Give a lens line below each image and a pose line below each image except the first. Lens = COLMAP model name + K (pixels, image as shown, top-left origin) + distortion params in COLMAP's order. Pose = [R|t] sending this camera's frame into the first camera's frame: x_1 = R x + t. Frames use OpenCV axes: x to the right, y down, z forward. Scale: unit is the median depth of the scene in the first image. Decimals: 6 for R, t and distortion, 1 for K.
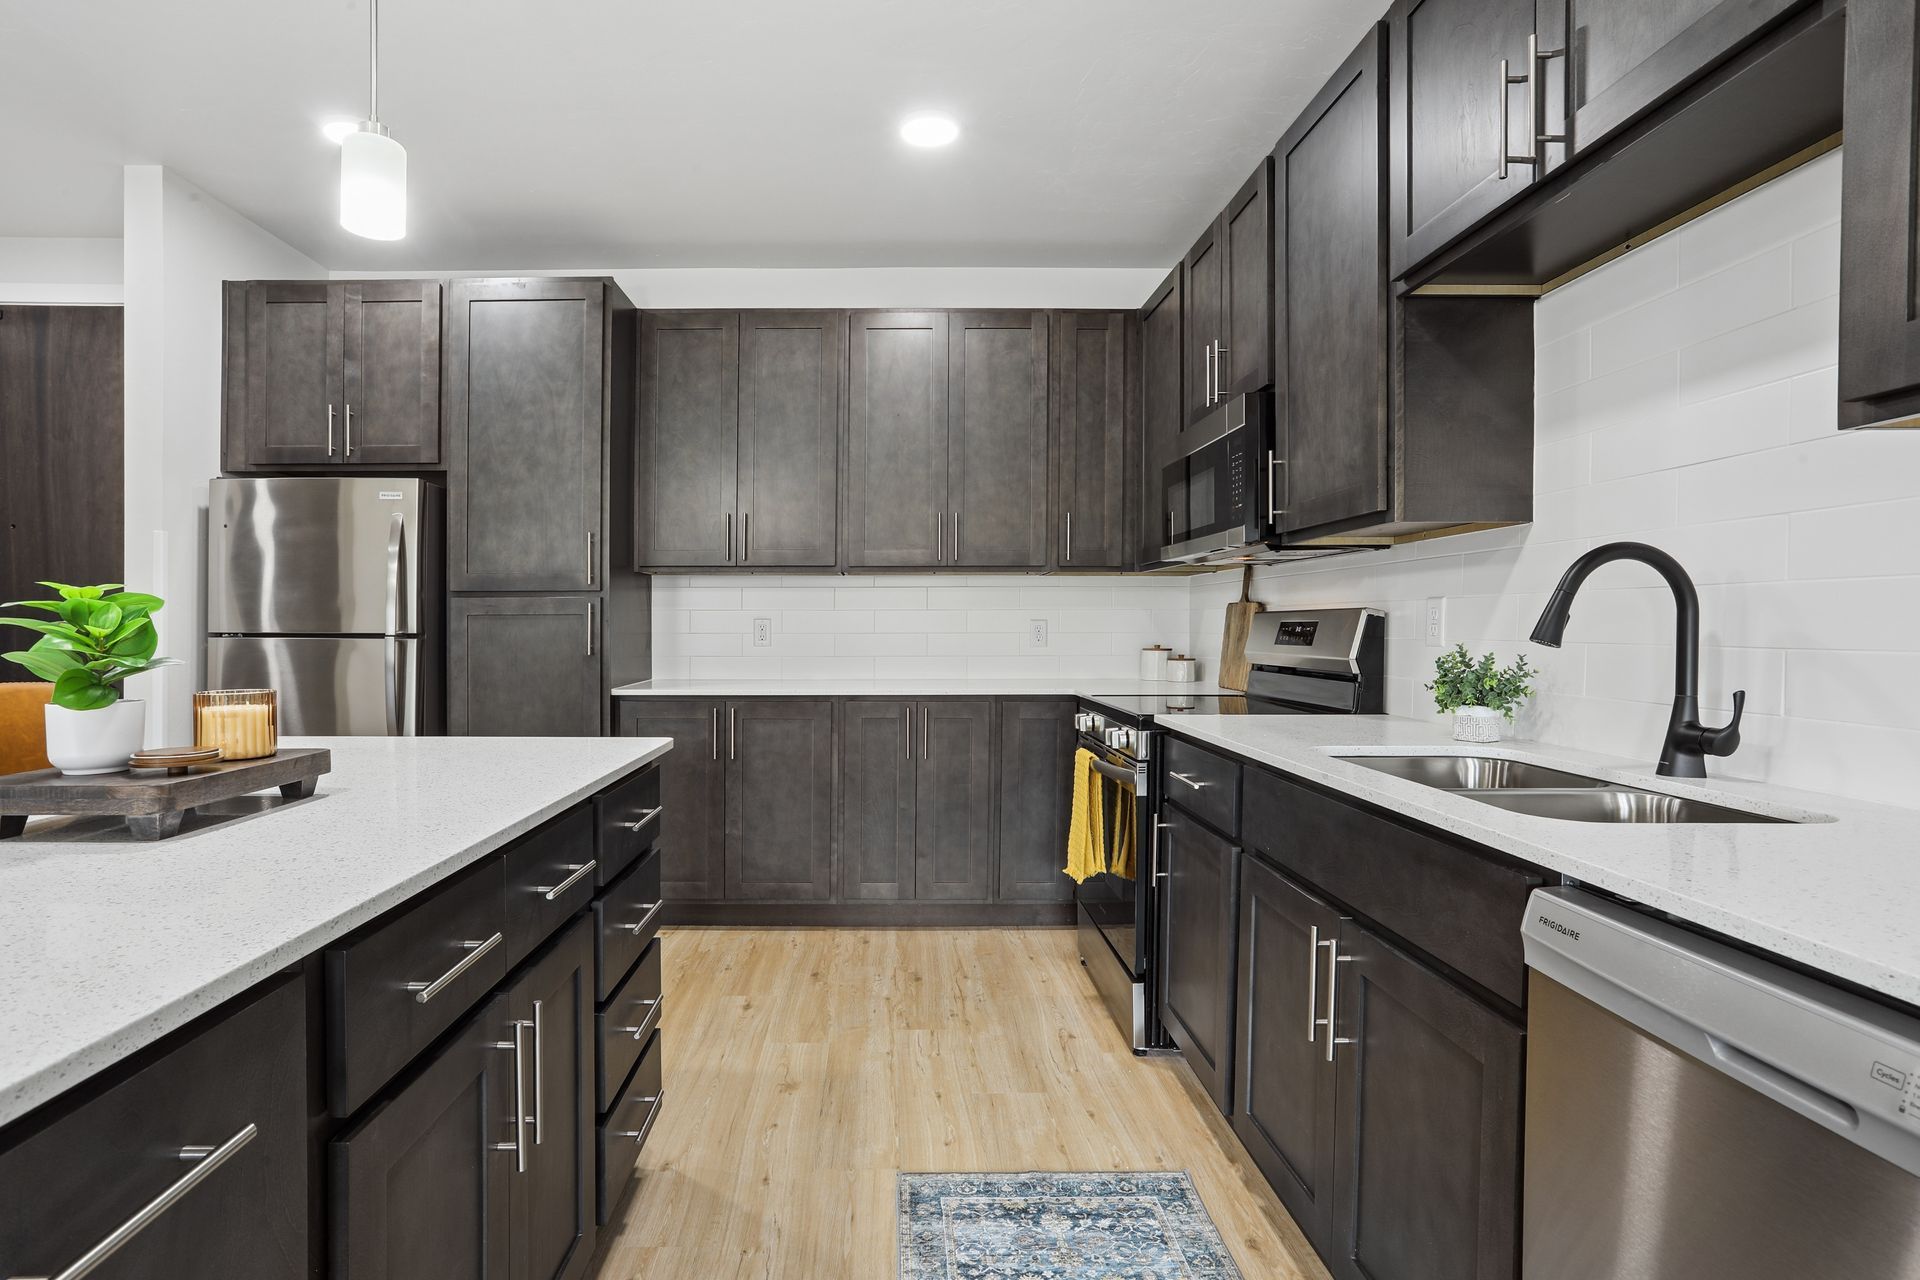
lens RADIAL K [[946.1, 0, 904.2], [0, 946.1, 639.6], [0, 0, 1]] dist [-0.067078, 0.026430]
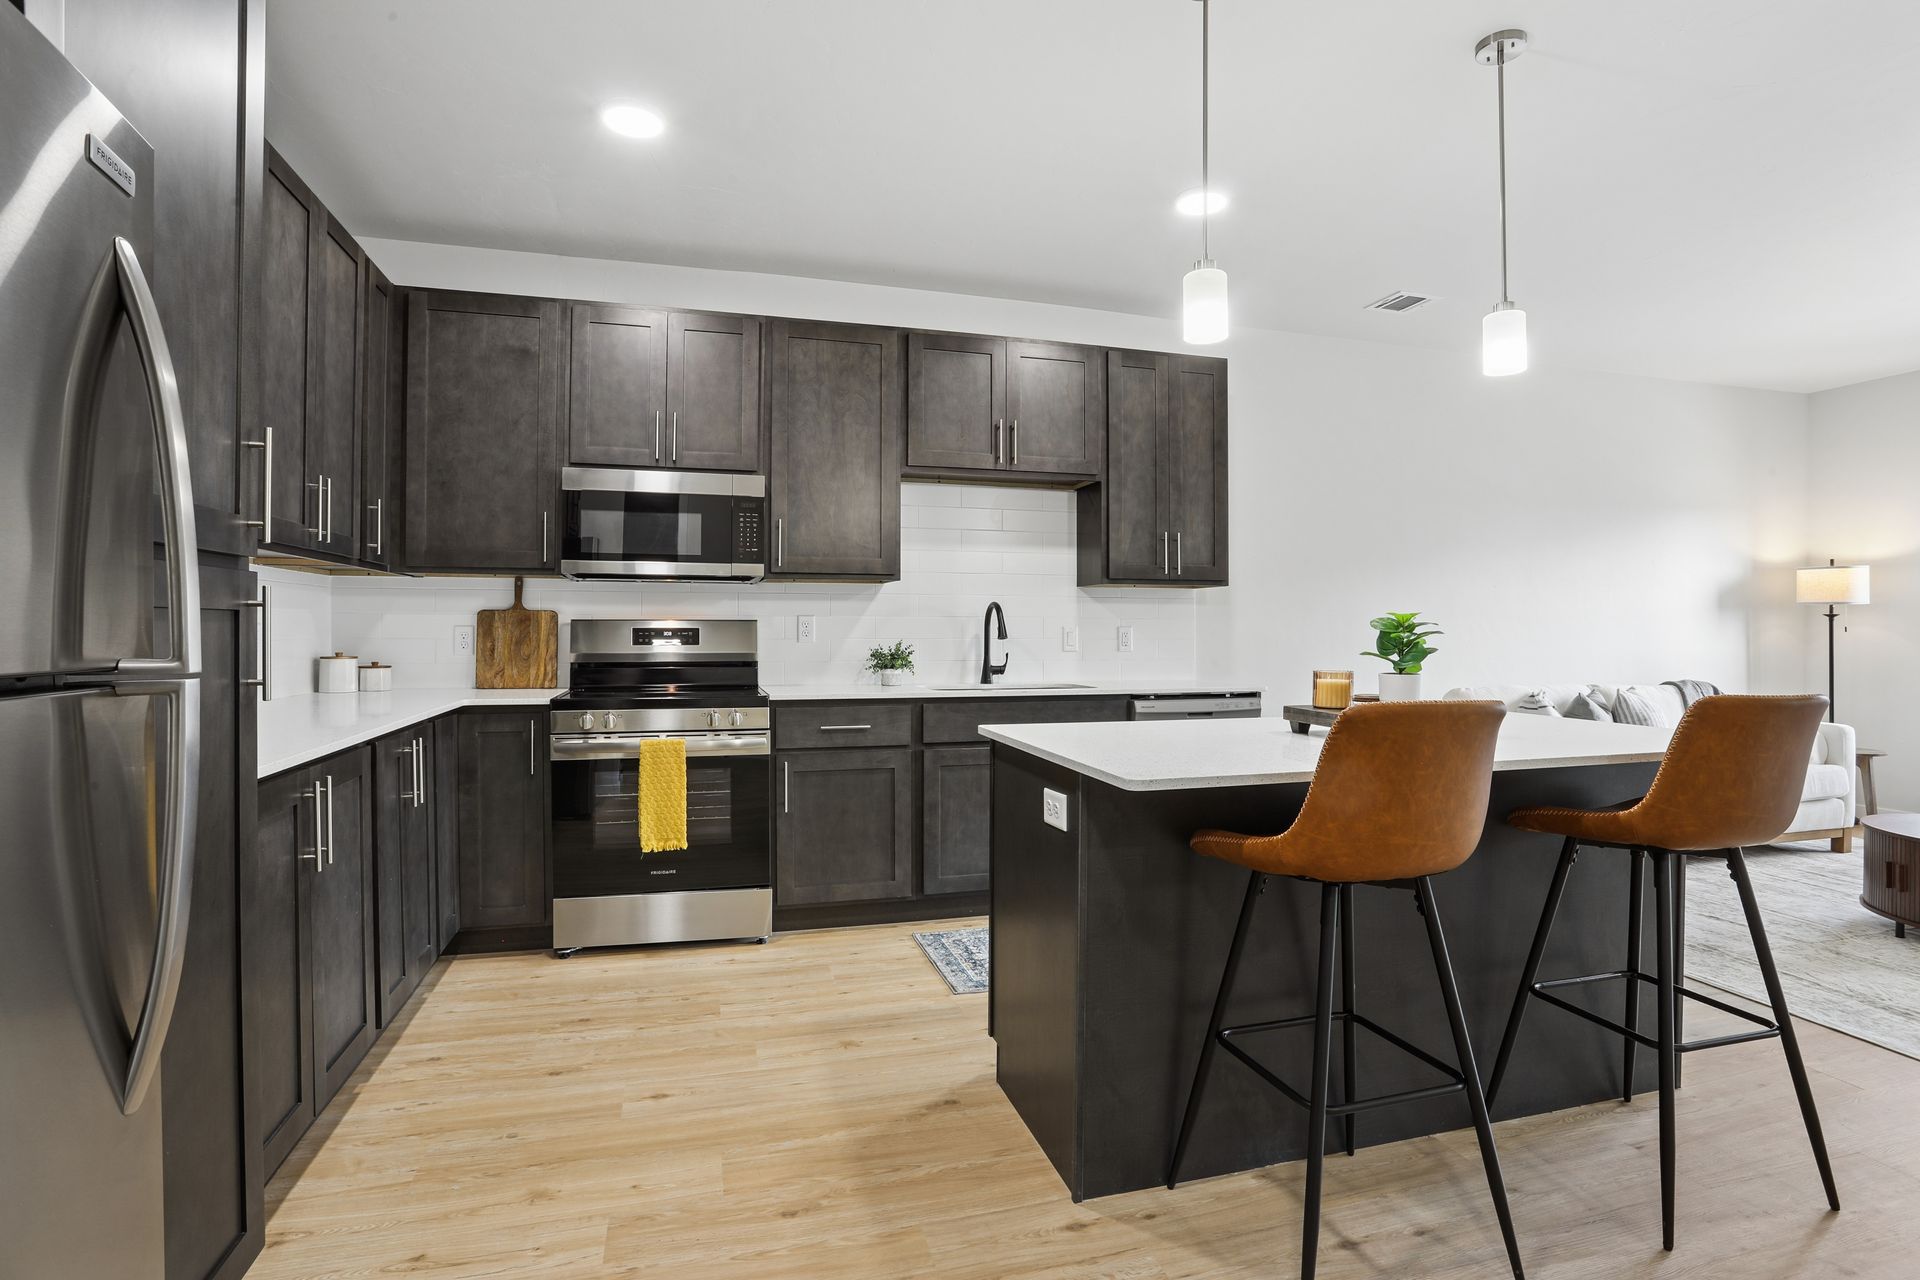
lens RADIAL K [[946.1, 0, 954.9], [0, 946.1, 626.0], [0, 0, 1]] dist [-0.067078, 0.026430]
pose [[-0.270072, 0.003065, 0.962835, -1.062558], [0.005468, 0.999984, -0.001650, -0.015293], [-0.962825, 0.004819, -0.270084, 1.013041]]
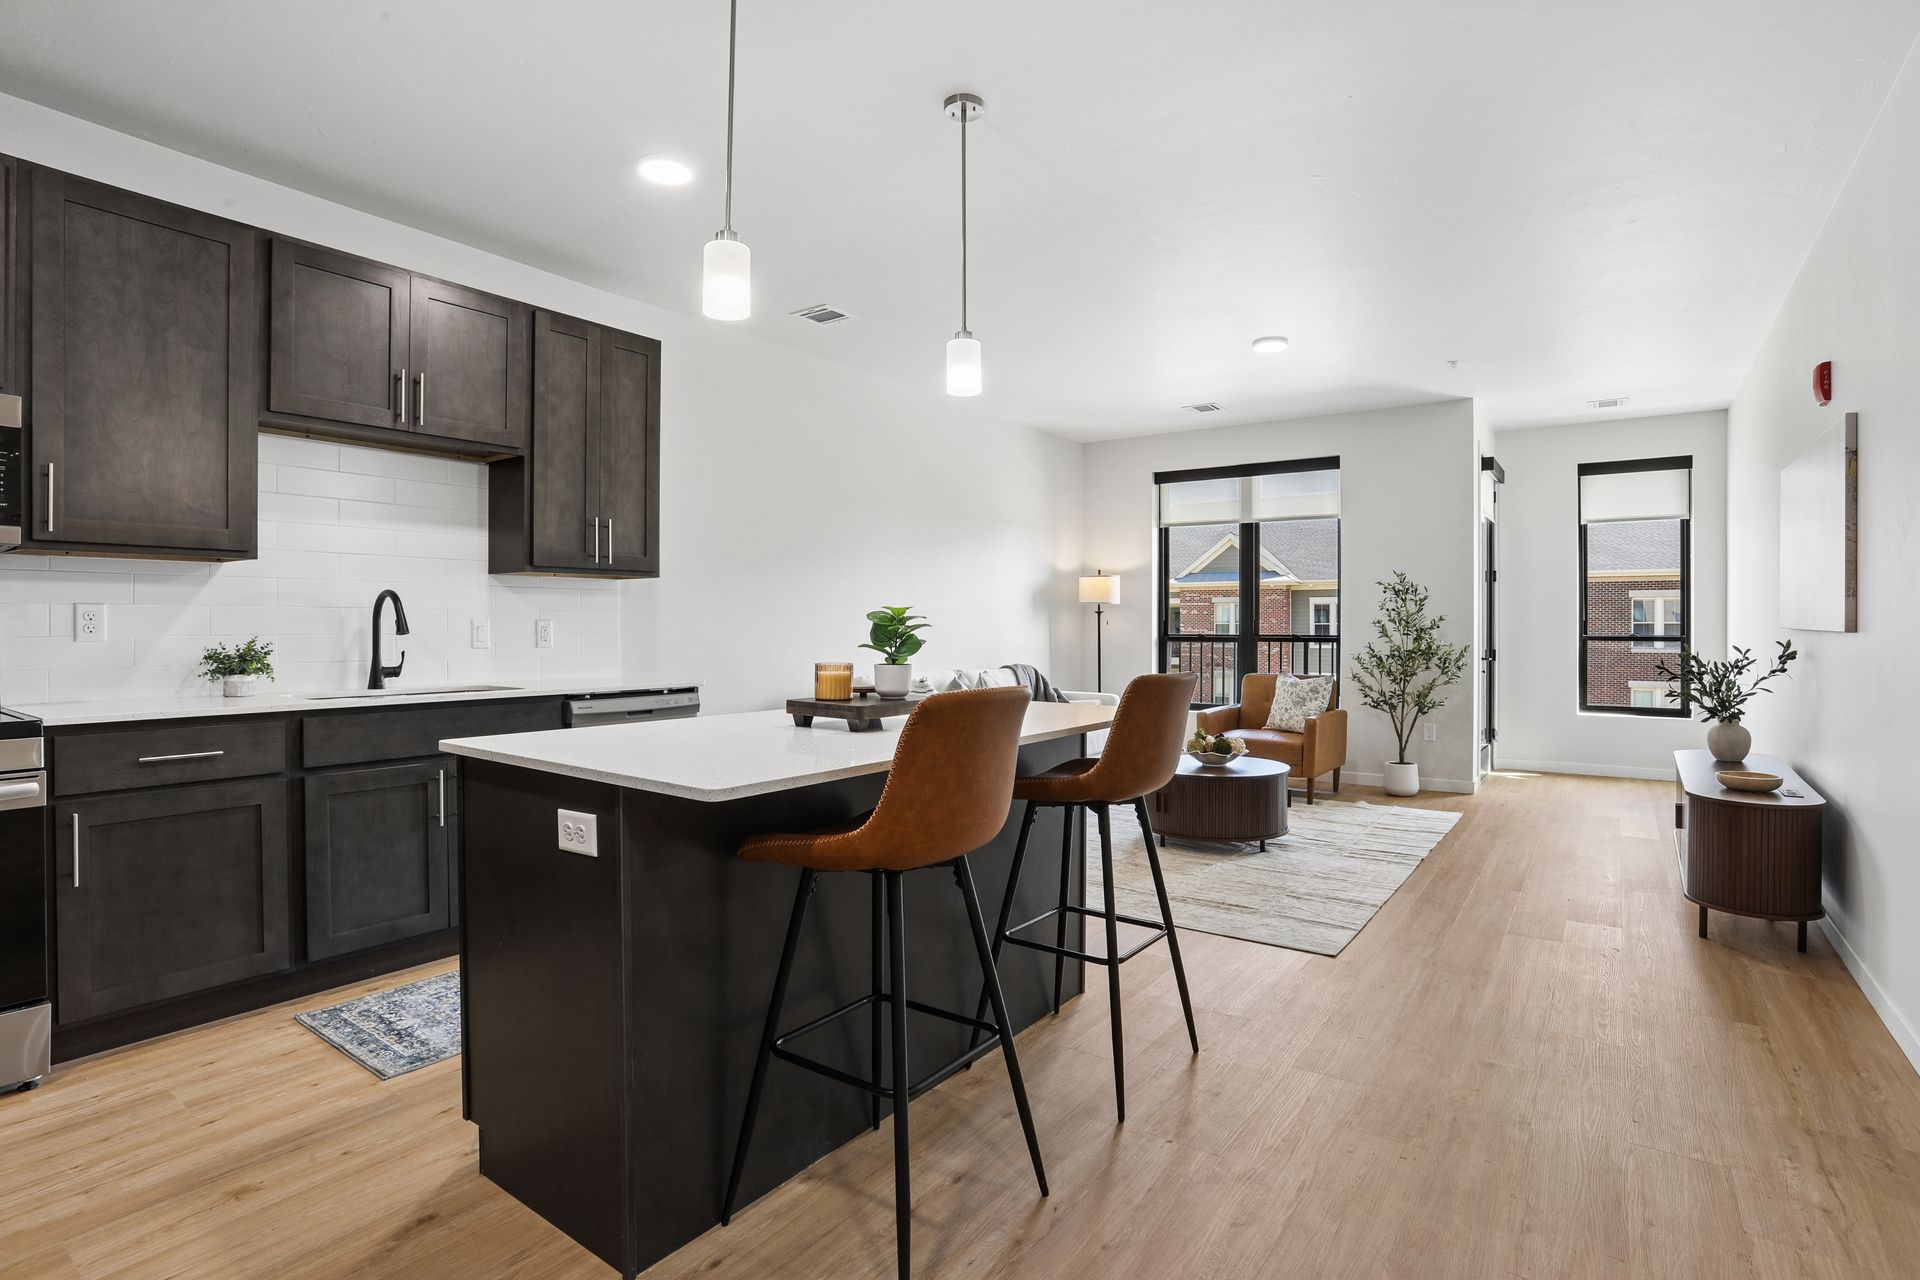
lens RADIAL K [[946.1, 0, 963.0], [0, 946.1, 622.6], [0, 0, 1]] dist [-0.067078, 0.026430]
pose [[-0.812605, 0.000040, 0.582815, -0.943123], [0.003634, 0.999981, 0.004999, -0.015634], [-0.582803, 0.006180, -0.812590, 1.096167]]
